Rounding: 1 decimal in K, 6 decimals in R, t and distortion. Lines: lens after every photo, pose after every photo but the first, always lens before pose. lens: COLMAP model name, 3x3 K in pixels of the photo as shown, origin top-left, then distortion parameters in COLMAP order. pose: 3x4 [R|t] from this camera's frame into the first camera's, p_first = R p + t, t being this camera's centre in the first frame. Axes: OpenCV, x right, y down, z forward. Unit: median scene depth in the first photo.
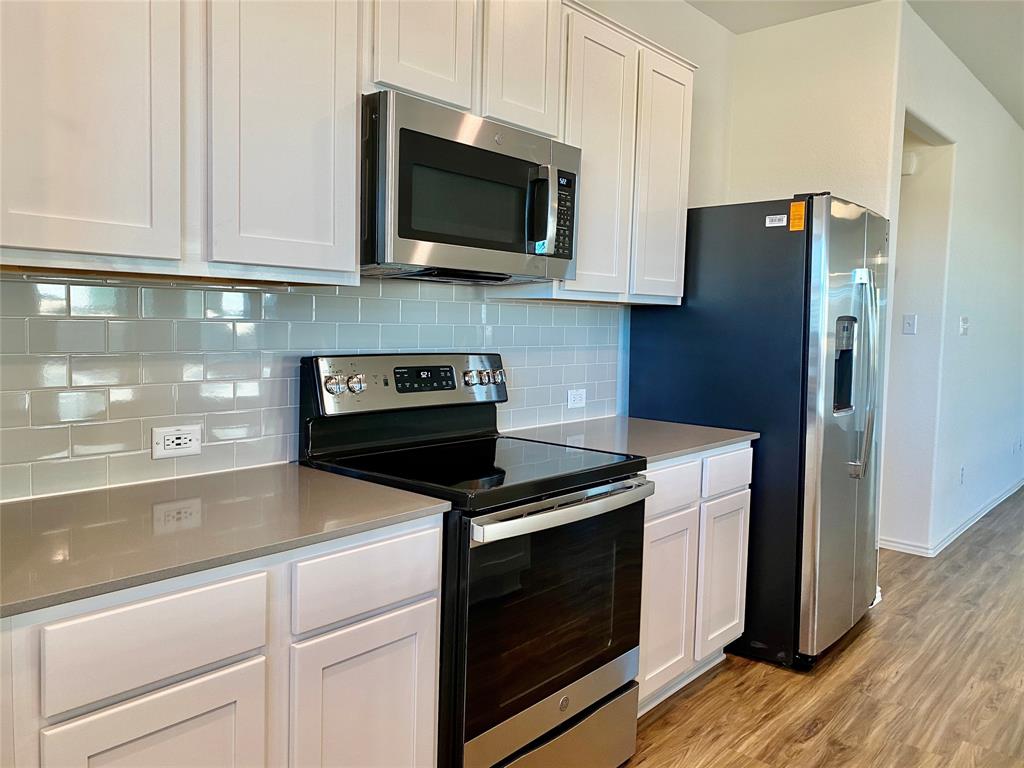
lens RADIAL K [[787.6, 0, 508.9], [0, 787.6, 376.5], [0, 0, 1]] dist [0.041059, -0.042076]
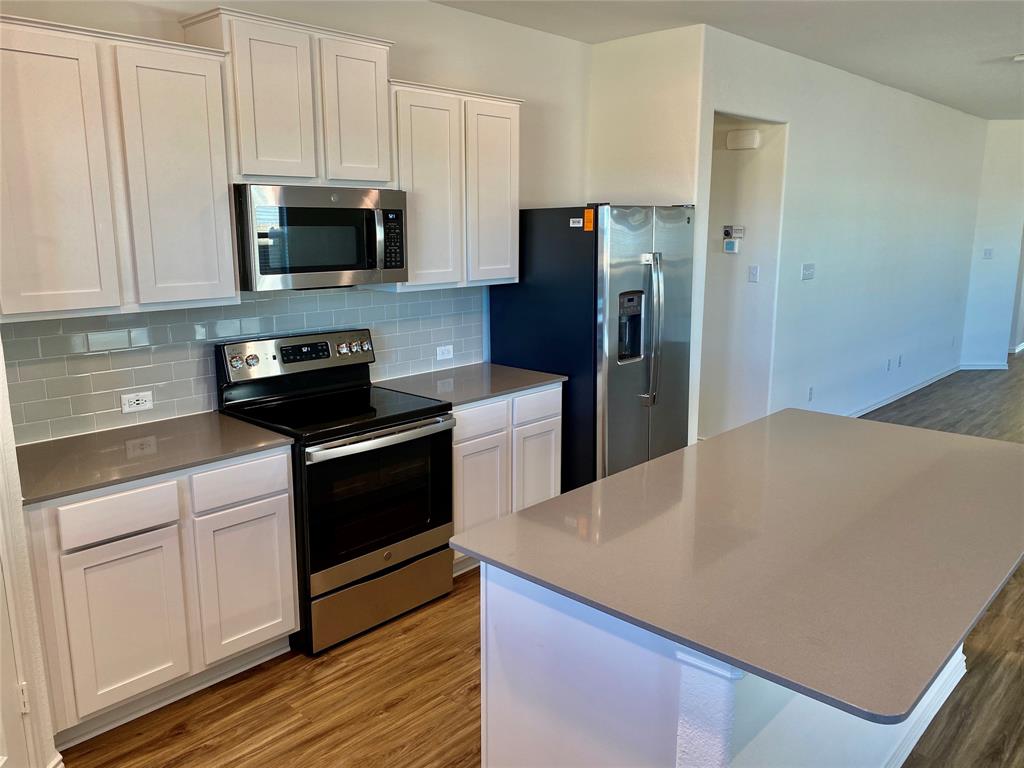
lens RADIAL K [[787.6, 0, 506.1], [0, 787.6, 382.7], [0, 0, 1]] dist [0.041059, -0.042076]
pose [[0.998819, -0.015697, -0.045976, 0.342831], [0.021443, 0.991633, 0.127293, -0.123081], [0.043593, -0.128129, 0.990799, -0.479267]]
